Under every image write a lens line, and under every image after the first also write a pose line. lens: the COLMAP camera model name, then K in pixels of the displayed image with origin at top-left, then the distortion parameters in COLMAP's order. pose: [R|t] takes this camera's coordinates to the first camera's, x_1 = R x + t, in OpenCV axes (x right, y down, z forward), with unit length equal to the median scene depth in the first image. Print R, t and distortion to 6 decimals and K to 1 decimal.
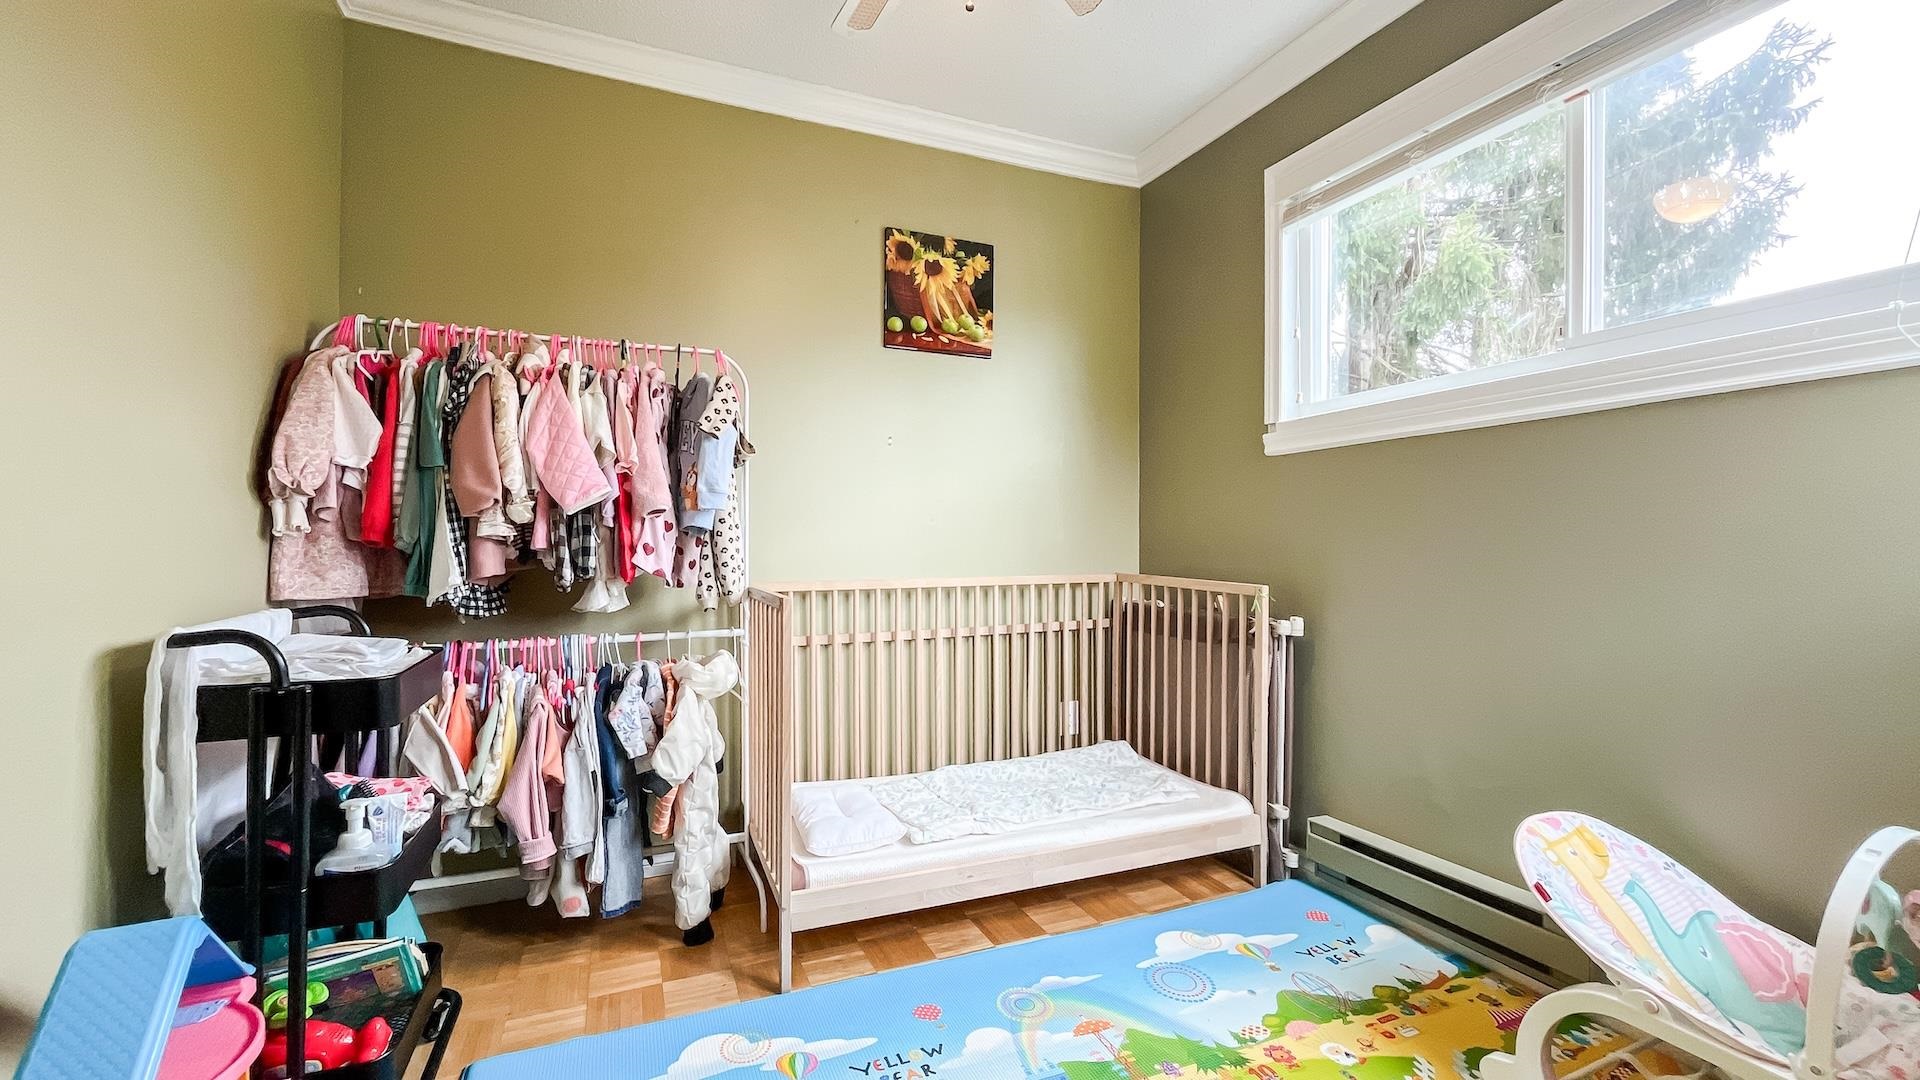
lens RADIAL K [[776.1, 0, 960.0], [0, 776.1, 540.0], [0, 0, 1]] dist [-0.000792, -0.000028]
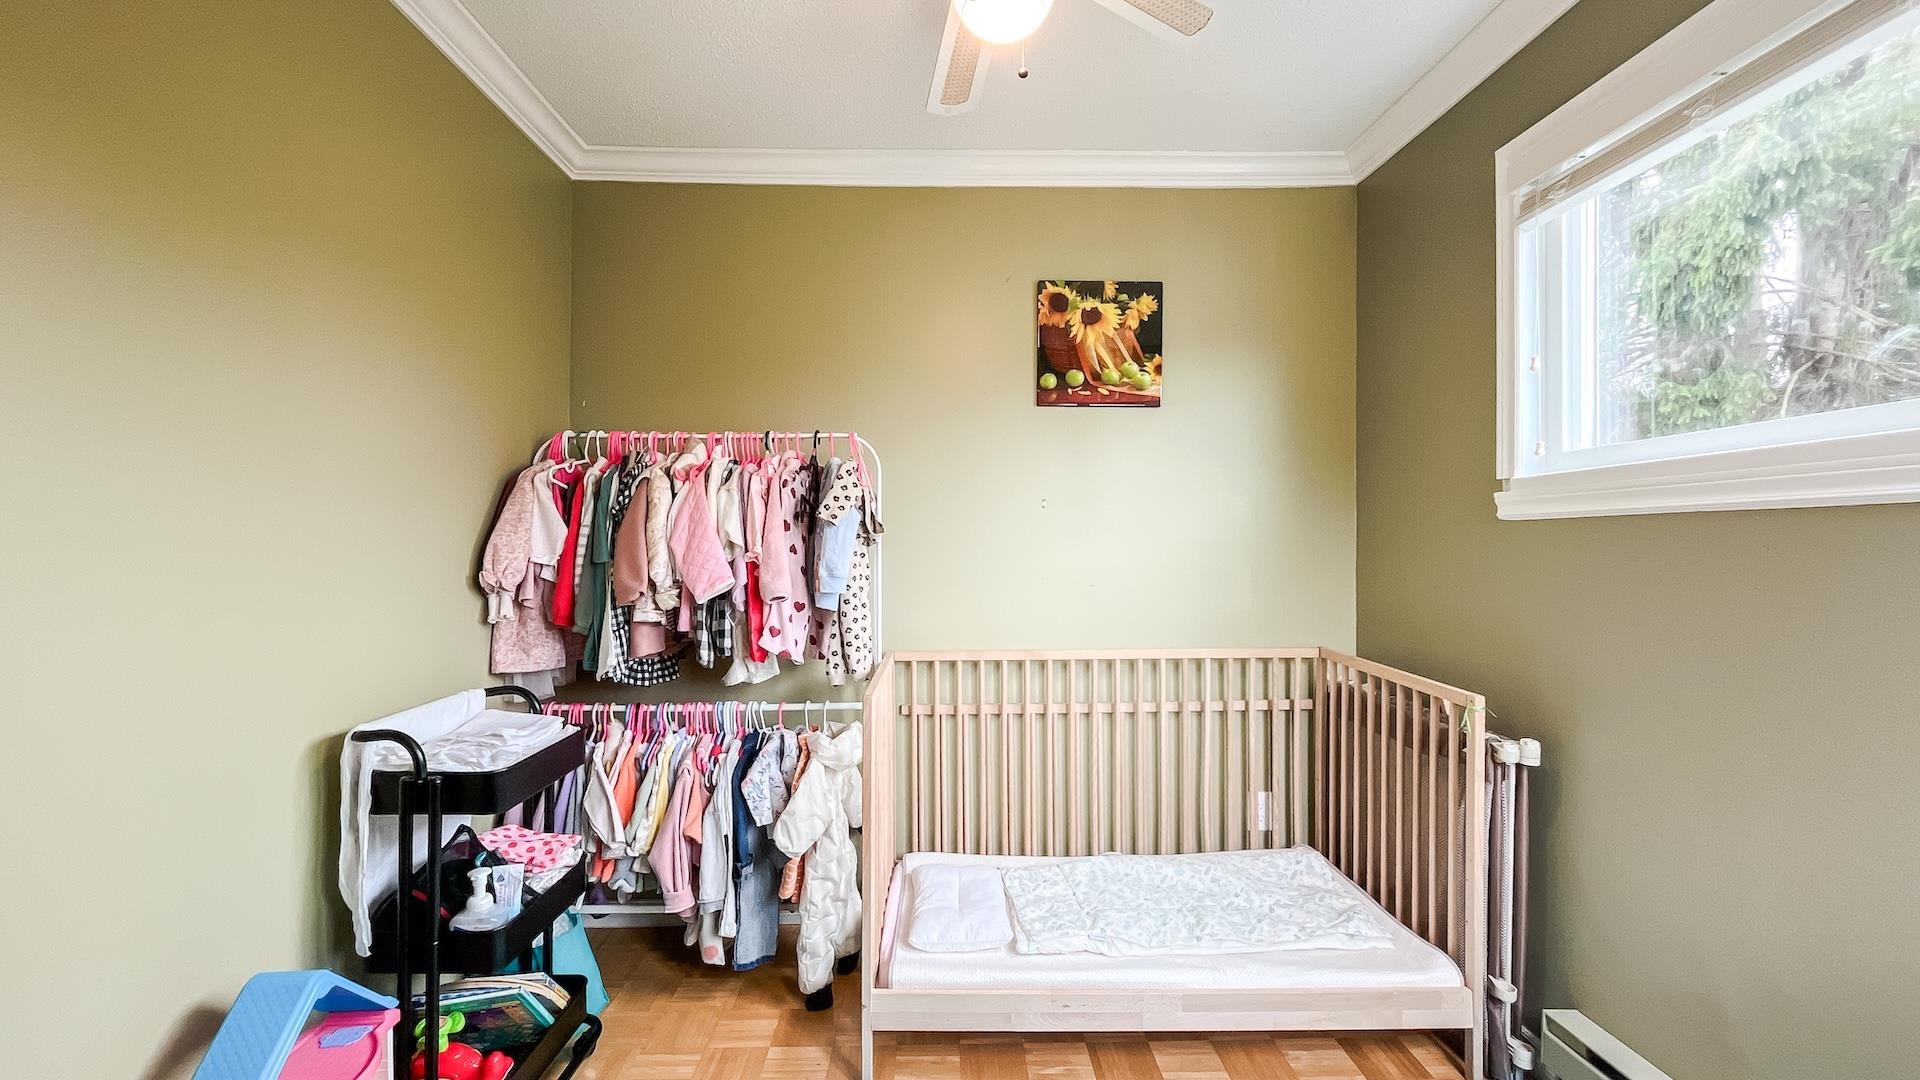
lens RADIAL K [[776.1, 0, 960.0], [0, 776.1, 540.0], [0, 0, 1]] dist [-0.000792, -0.000028]
pose [[0.926770, -0.001454, -0.375627, 0.225991], [0.001594, 0.999999, 0.000062, -0.108495], [0.375627, -0.000656, 0.926771, 0.098560]]
